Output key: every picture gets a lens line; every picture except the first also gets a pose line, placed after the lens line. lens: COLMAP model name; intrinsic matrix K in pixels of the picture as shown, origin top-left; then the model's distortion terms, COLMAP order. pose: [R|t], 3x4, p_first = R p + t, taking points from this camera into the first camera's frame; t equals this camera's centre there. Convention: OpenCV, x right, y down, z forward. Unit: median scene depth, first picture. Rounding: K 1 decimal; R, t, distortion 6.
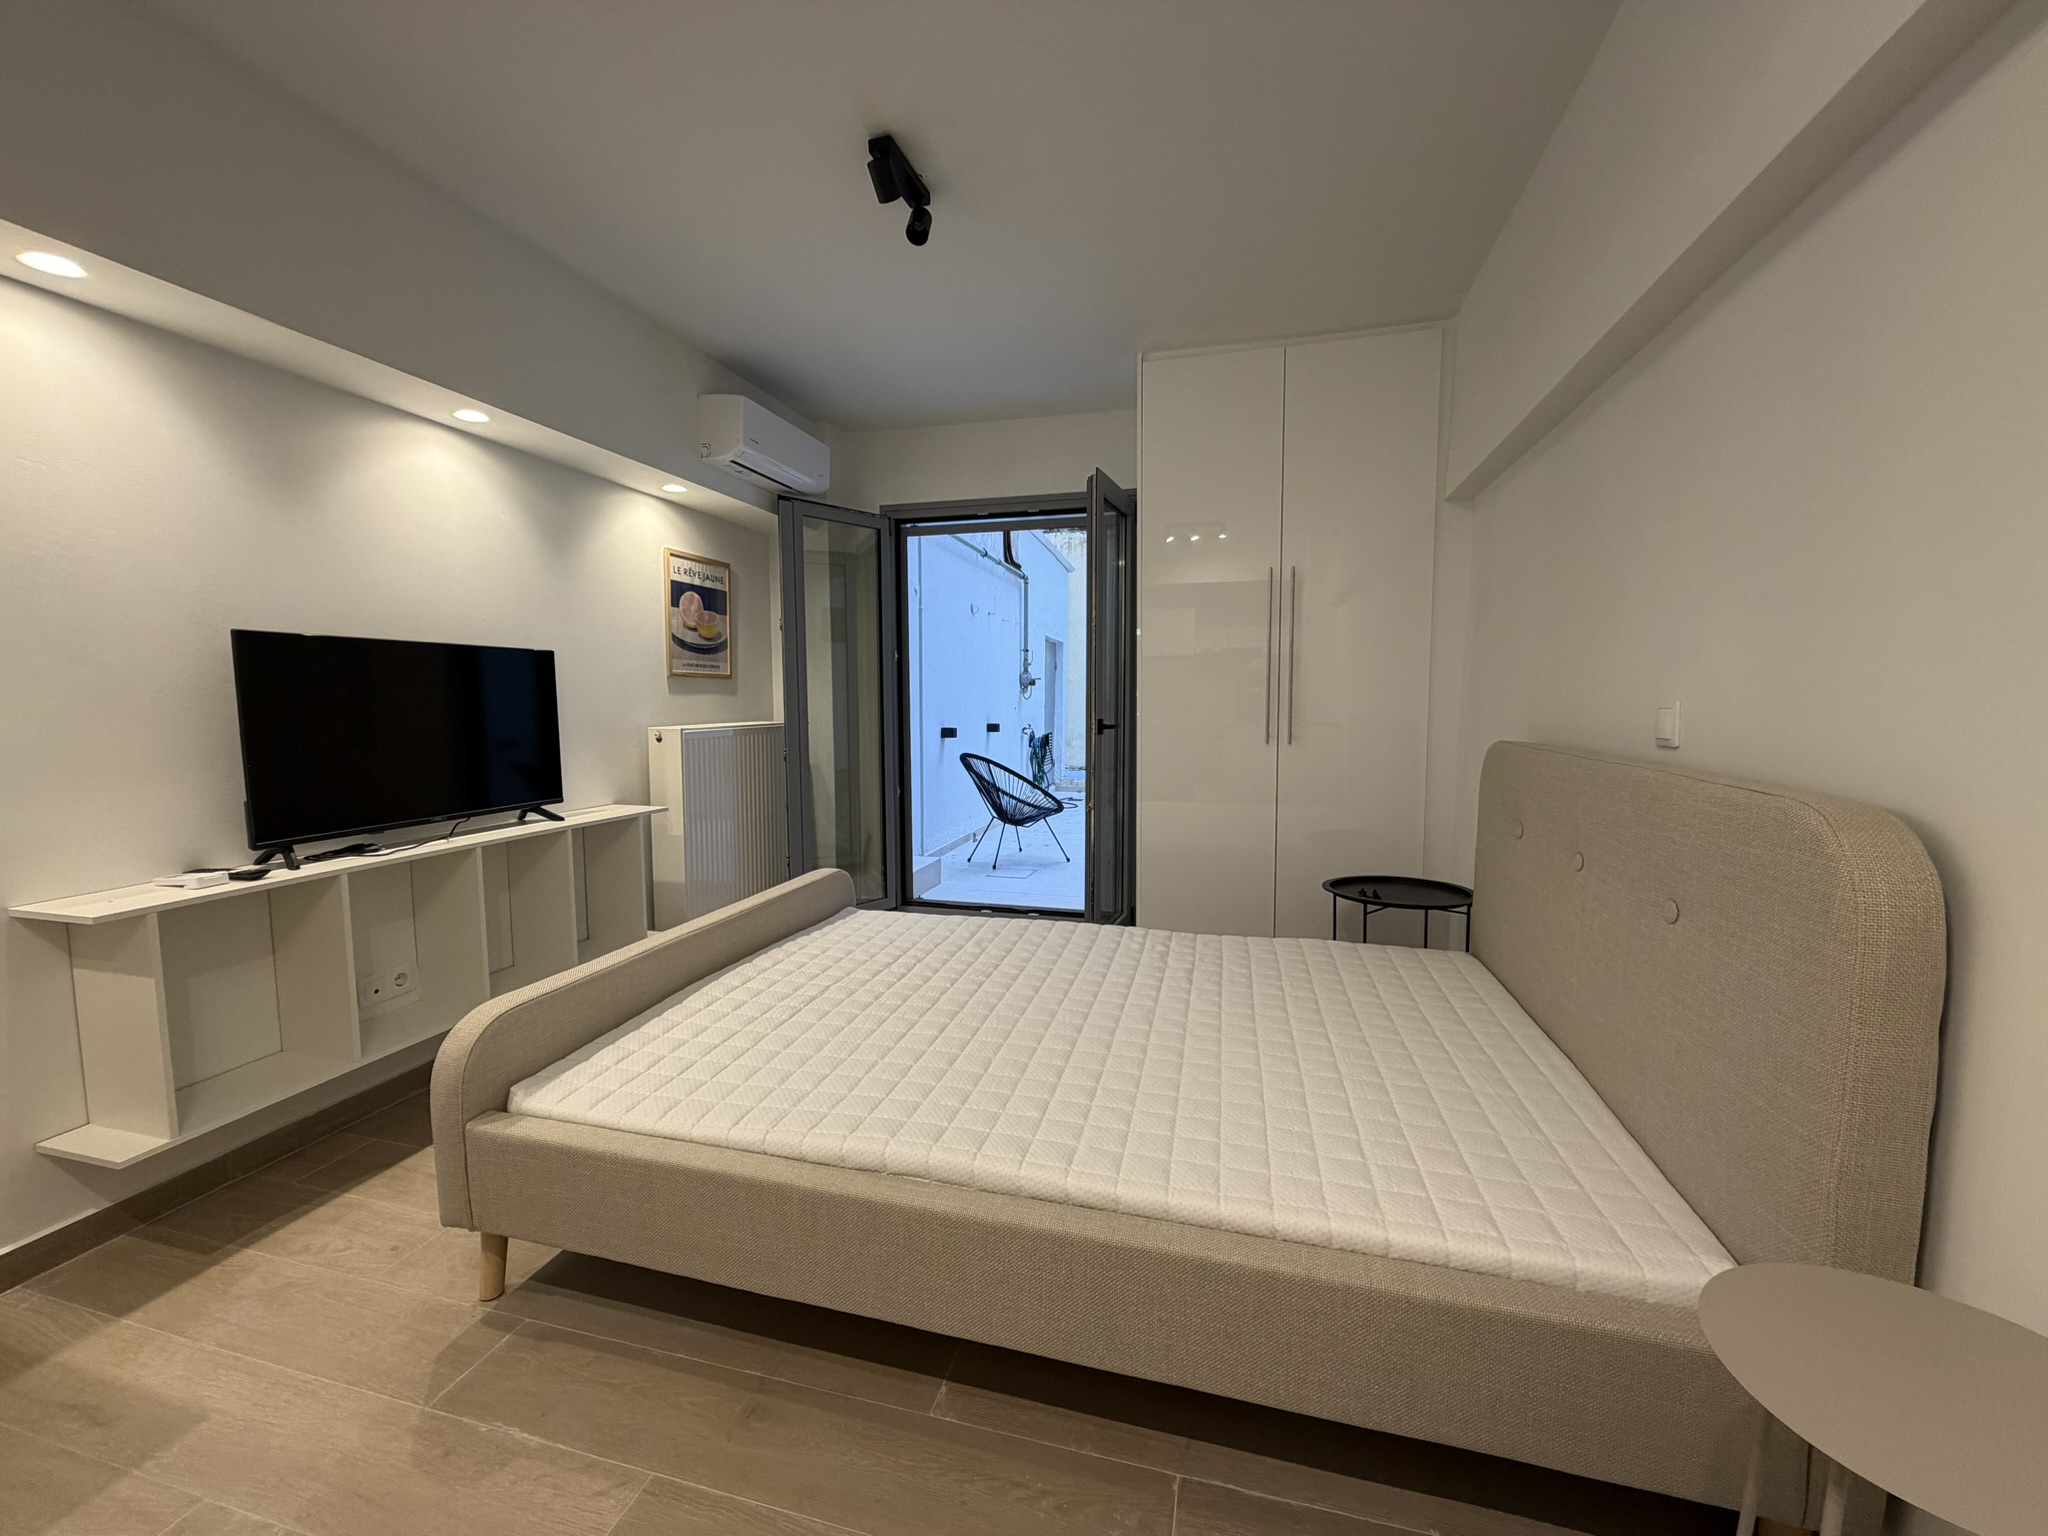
lens RADIAL K [[814.9, 0, 1013.9], [0, 814.9, 765.5], [0, 0, 1]] dist [0.000316, 0.000027]
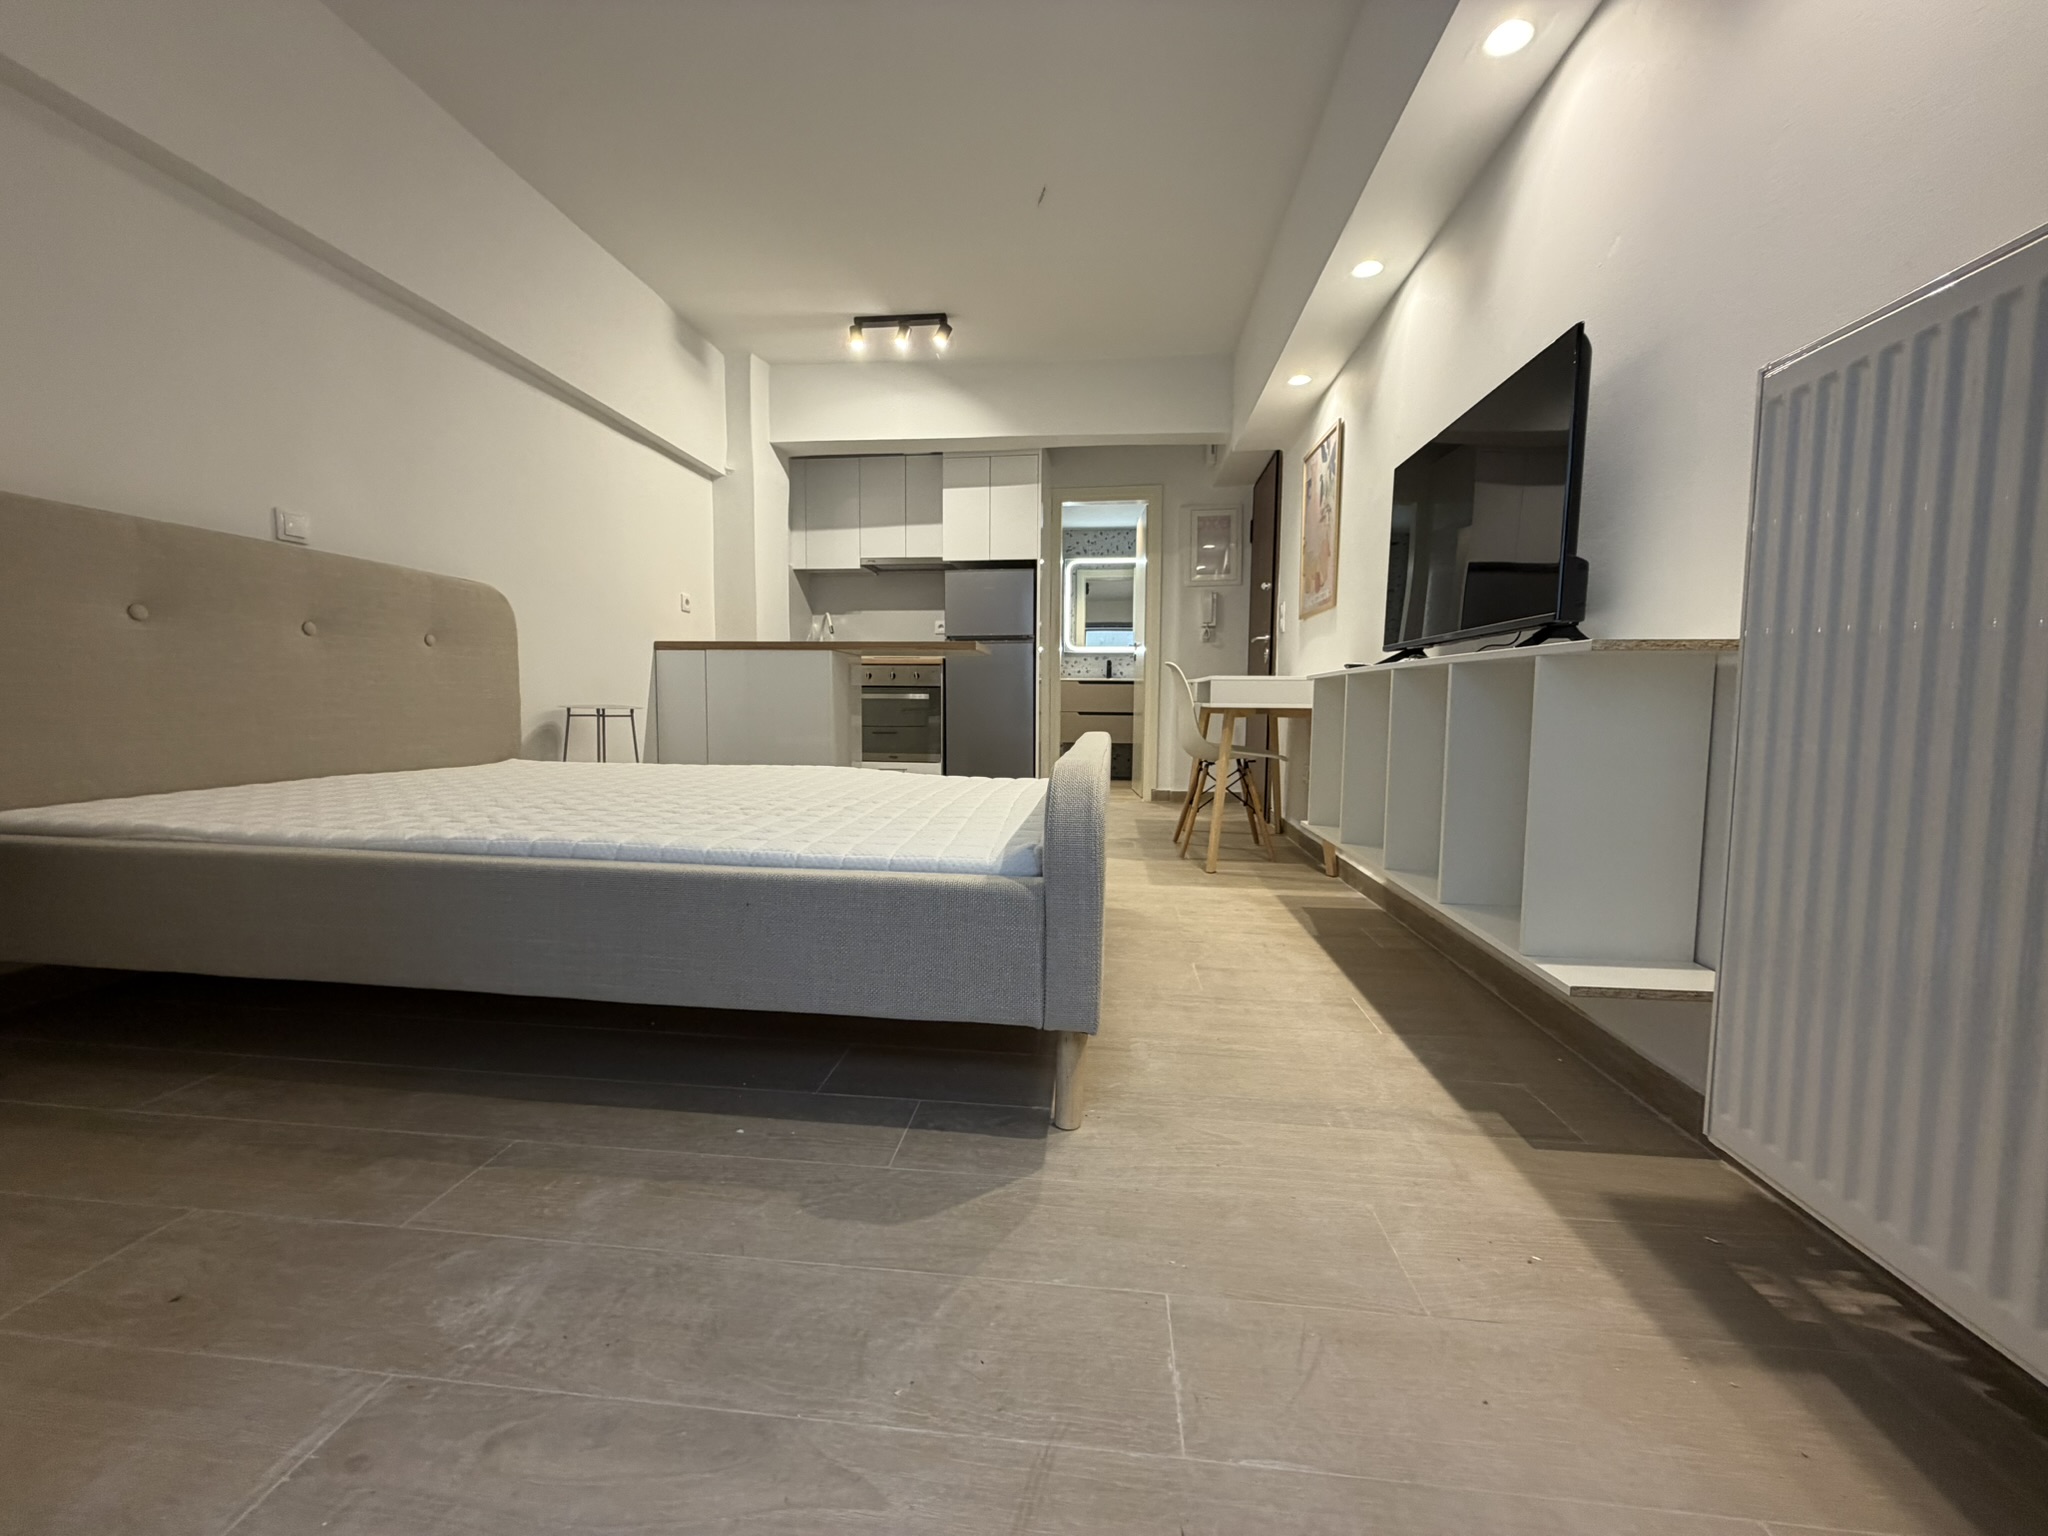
lens RADIAL K [[814.9, 0, 1019.6], [0, 814.9, 760.1], [0, 0, 1]] dist [0.000316, 0.000027]
pose [[-0.987511, 0.003607, -0.157506, -0.125968], [-0.021686, 0.987110, 0.158569, 0.054052], [0.156048, 0.160005, -0.974704, 1.396333]]
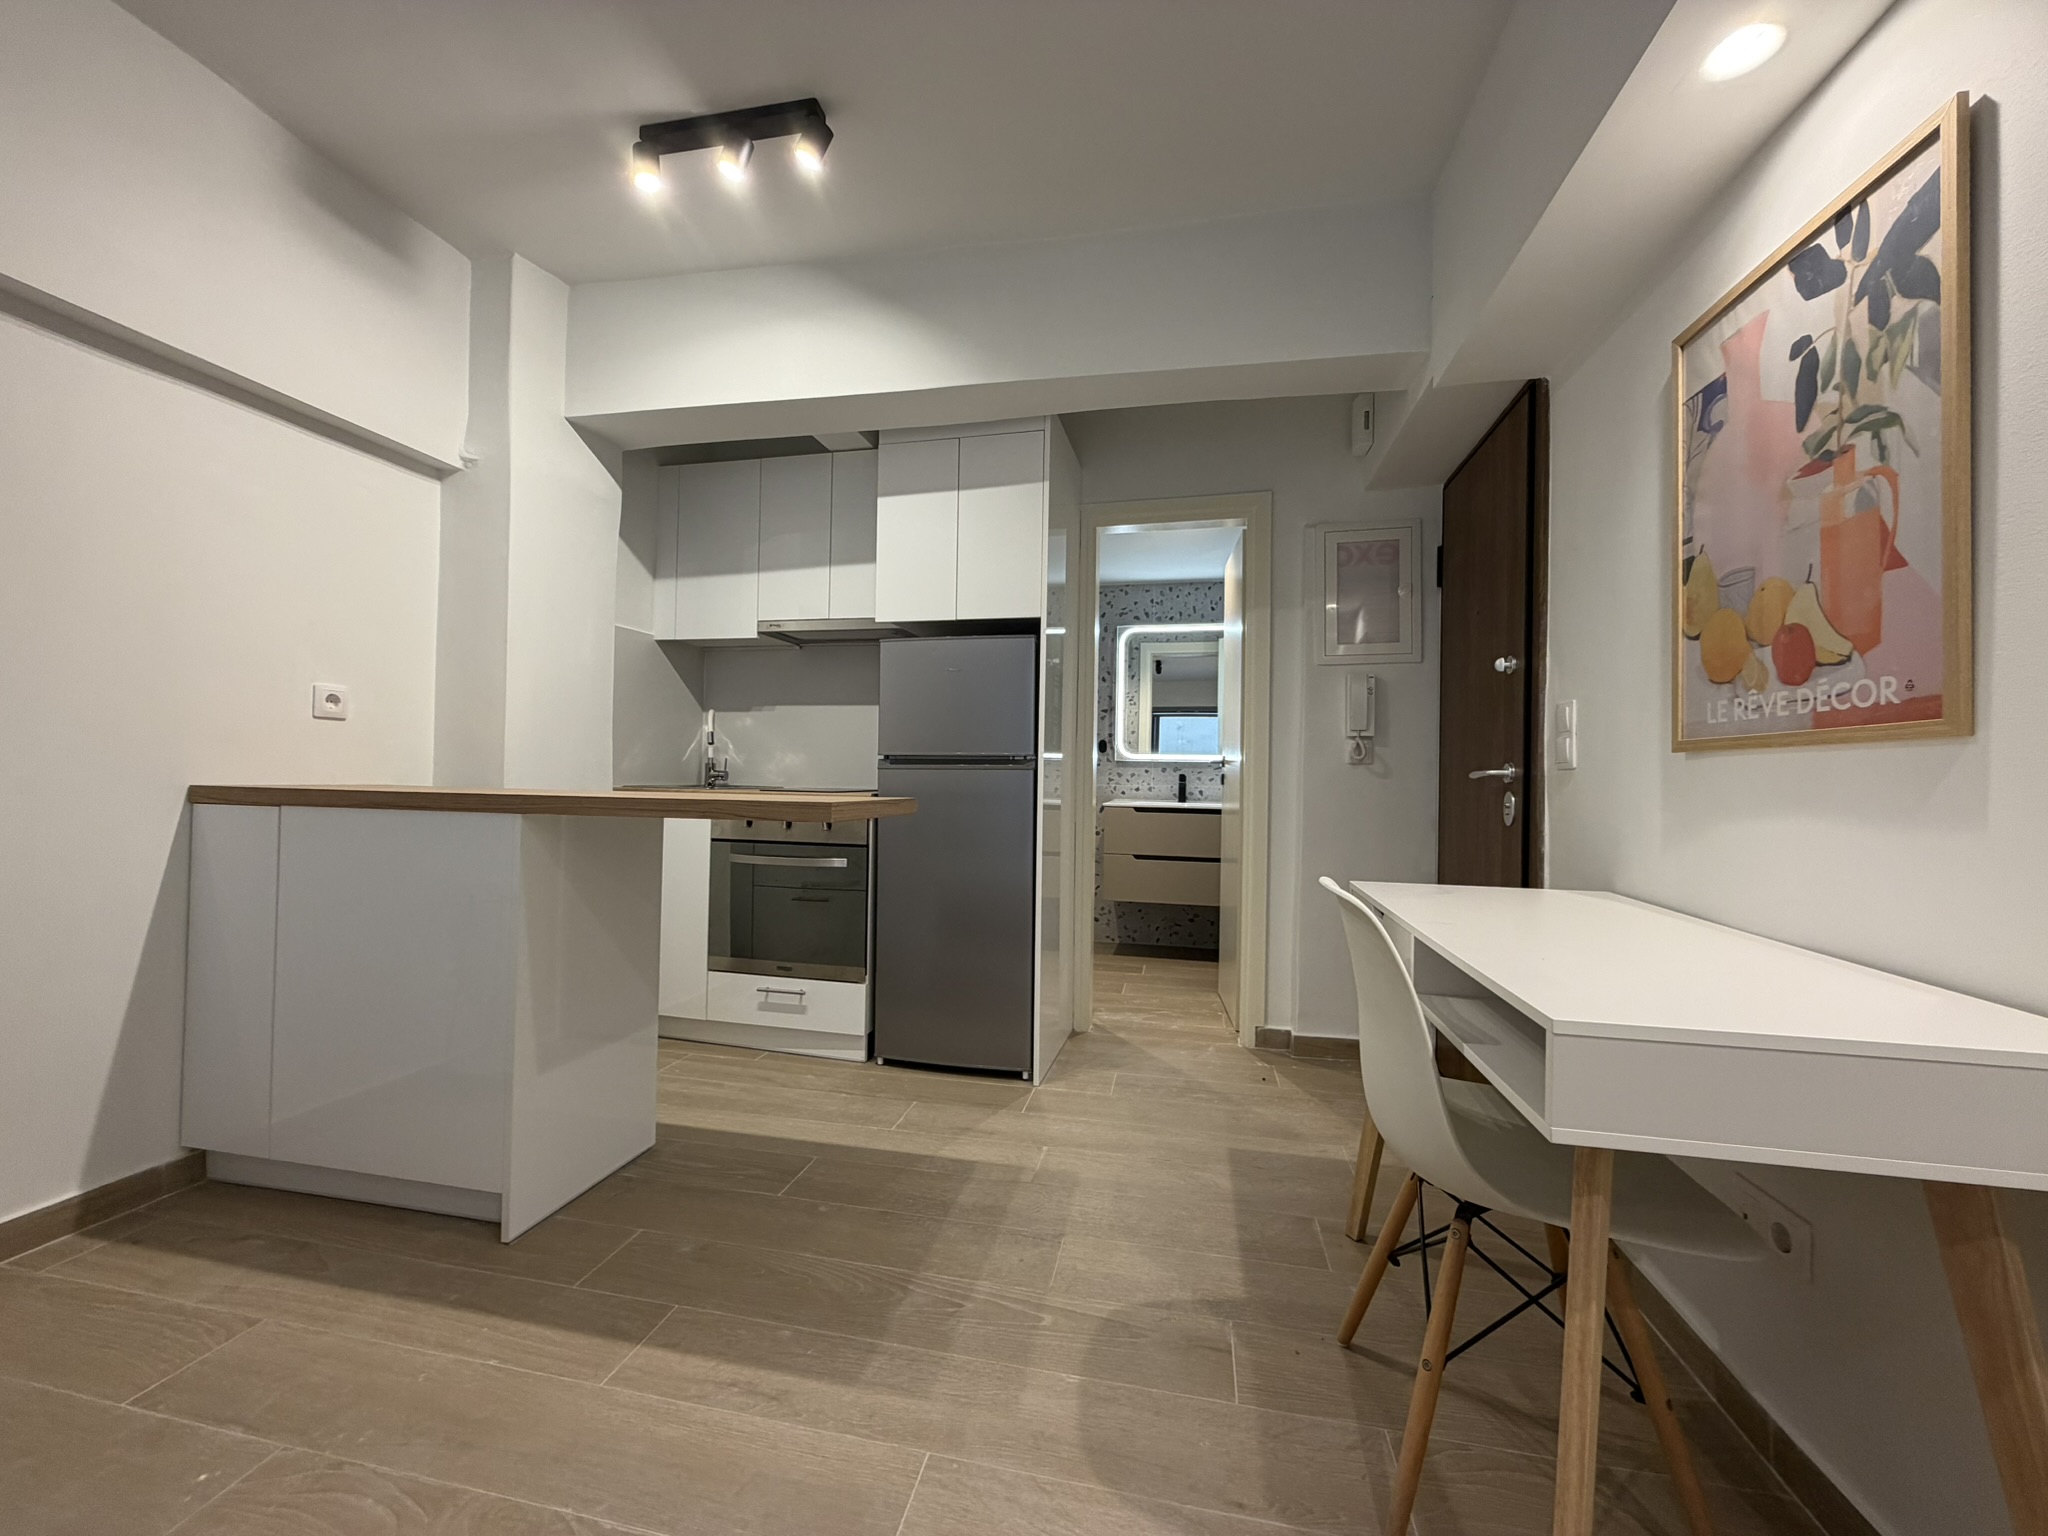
lens RADIAL K [[814.9, 0, 1018.4], [0, 814.9, 765.5], [0, 0, 1]] dist [0.000316, 0.000027]
pose [[-0.998128, -0.018576, -0.058276, -0.348538], [-0.022918, 0.996940, 0.074732, 0.009332], [0.056709, 0.075928, -0.995499, 0.631379]]
